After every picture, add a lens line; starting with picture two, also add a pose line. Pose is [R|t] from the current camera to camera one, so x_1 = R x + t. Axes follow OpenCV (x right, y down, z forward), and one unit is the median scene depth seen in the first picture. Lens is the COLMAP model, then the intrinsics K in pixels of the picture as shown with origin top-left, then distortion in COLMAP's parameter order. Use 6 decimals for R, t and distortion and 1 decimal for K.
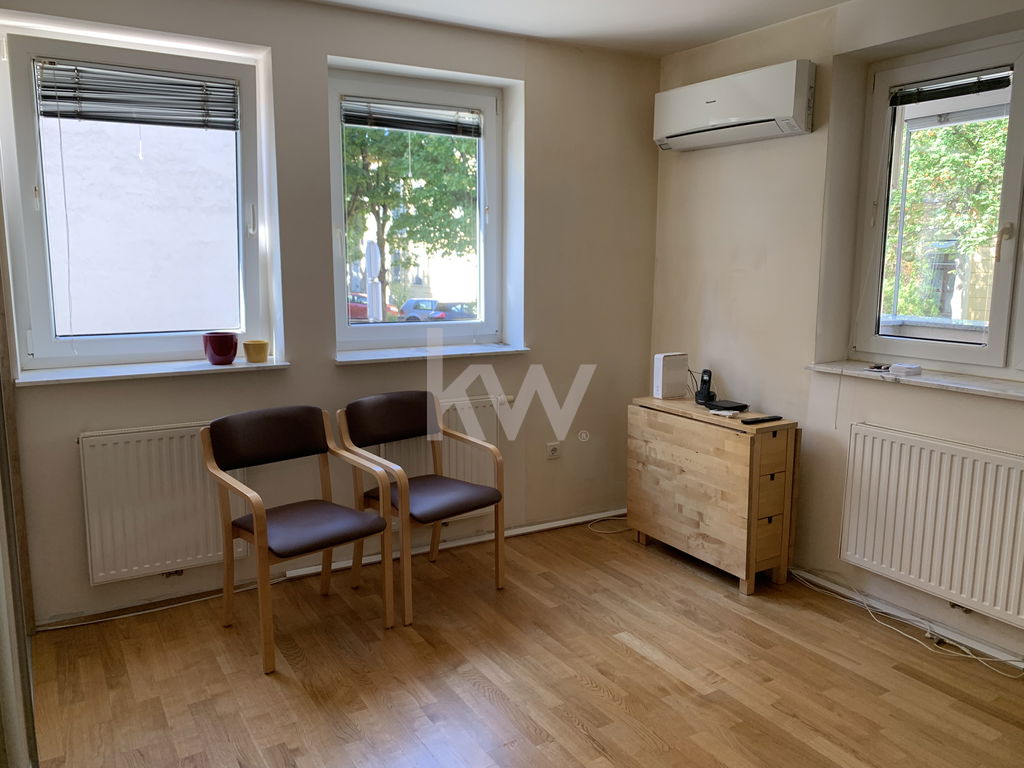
lens RADIAL K [[795.5, 0, 515.6], [0, 795.5, 379.2], [0, 0, 1]] dist [0.058148, -0.027708]
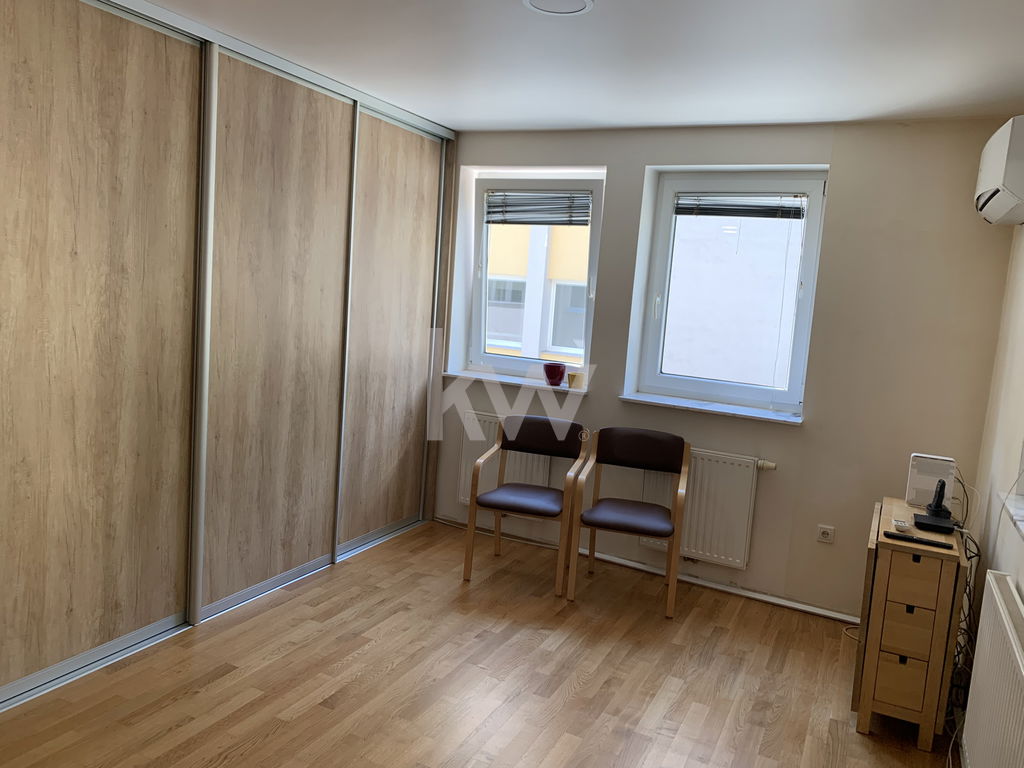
lens RADIAL K [[795.5, 0, 516.1], [0, 795.5, 383.0], [0, 0, 1]] dist [0.058148, -0.027708]
pose [[0.531551, 0.135648, -0.836094, 0.819885], [-0.202376, 0.978844, 0.030147, -0.054332], [0.822495, 0.153181, 0.547758, 0.169762]]
